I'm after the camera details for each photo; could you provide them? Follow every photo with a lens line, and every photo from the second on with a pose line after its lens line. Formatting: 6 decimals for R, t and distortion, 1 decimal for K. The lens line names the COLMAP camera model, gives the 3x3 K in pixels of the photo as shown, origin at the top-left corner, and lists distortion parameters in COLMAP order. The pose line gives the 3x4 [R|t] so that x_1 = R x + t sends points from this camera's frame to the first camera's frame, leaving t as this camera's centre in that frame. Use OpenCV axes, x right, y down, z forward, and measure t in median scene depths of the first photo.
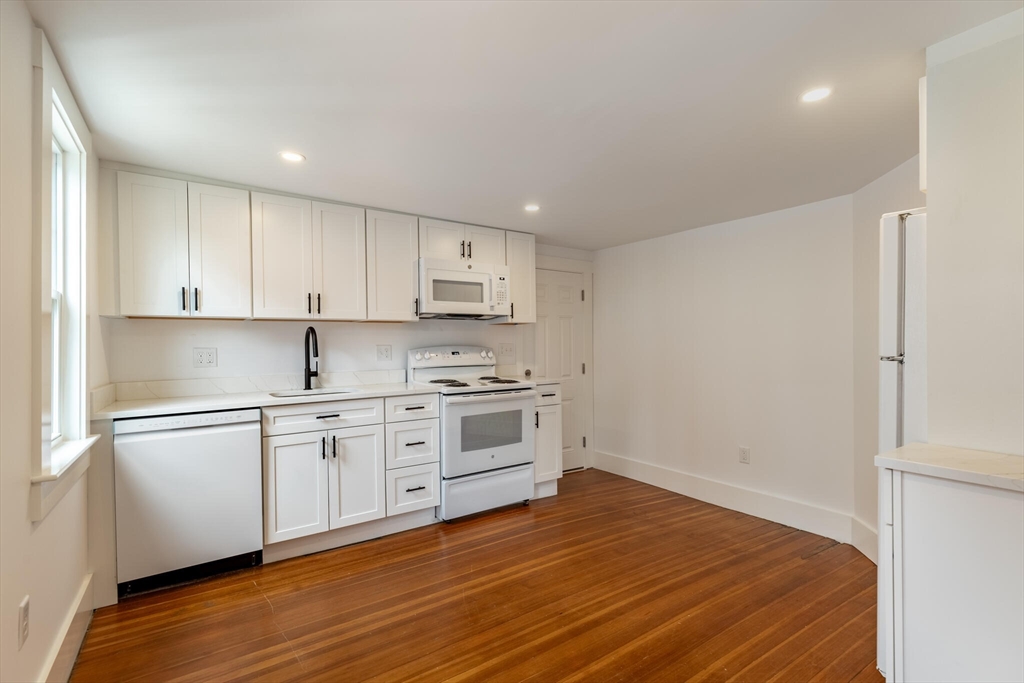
lens RADIAL K [[474.0, 0, 513.8], [0, 474.0, 351.8], [0, 0, 1]] dist [0.003547, -0.000280]
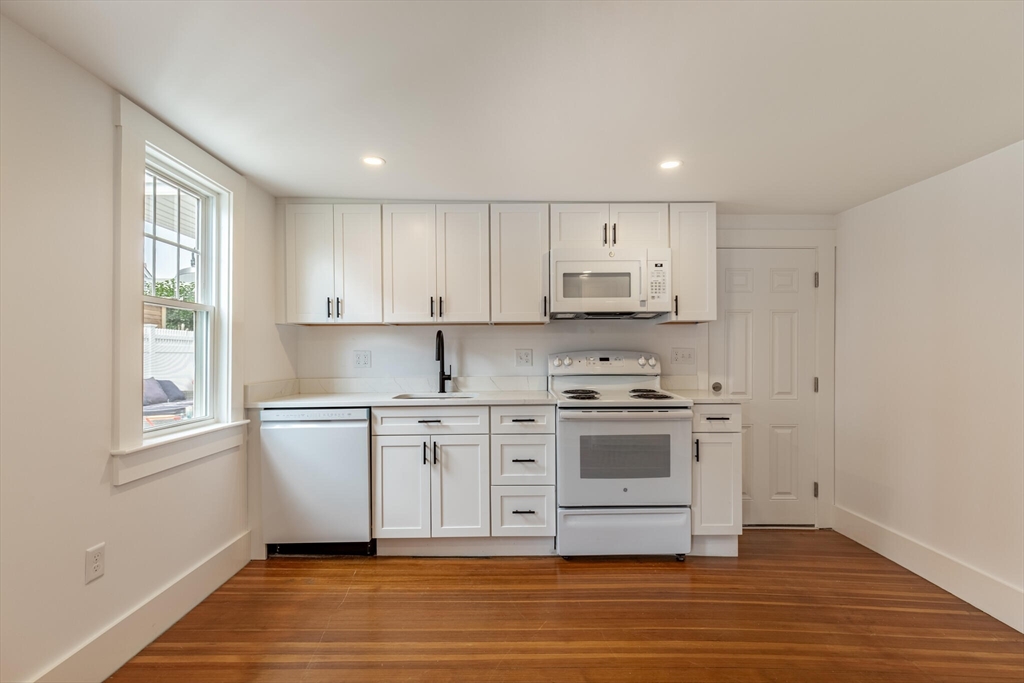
lens RADIAL K [[479.6, 0, 506.9], [0, 479.6, 358.3], [0, 0, 1]] dist [0.004061, -0.000565]
pose [[0.824205, 0.014826, -0.566097, 0.258645], [-0.013848, 0.999886, 0.006025, -0.001733], [0.566122, 0.002873, 0.824316, 0.237430]]
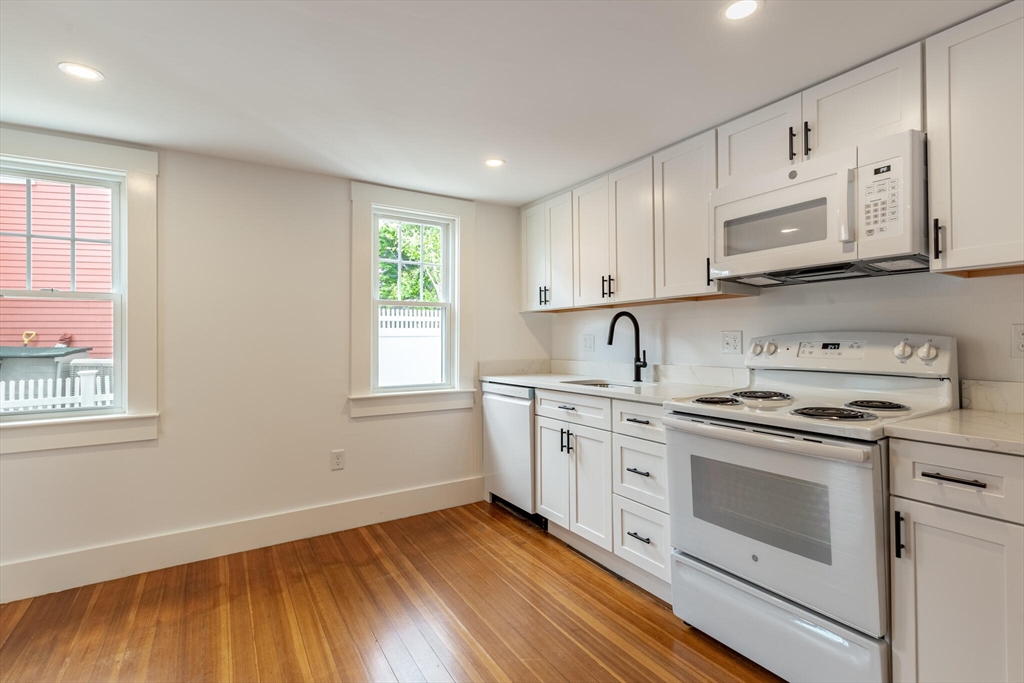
lens RADIAL K [[479.4, 0, 521.8], [0, 479.4, 338.6], [0, 0, 1]] dist [0.007118, -0.000241]
pose [[-0.041099, 0.010246, -0.999103, 0.484683], [-0.009312, 0.999900, 0.010637, -0.008735], [0.999112, 0.009741, -0.040999, 0.823777]]
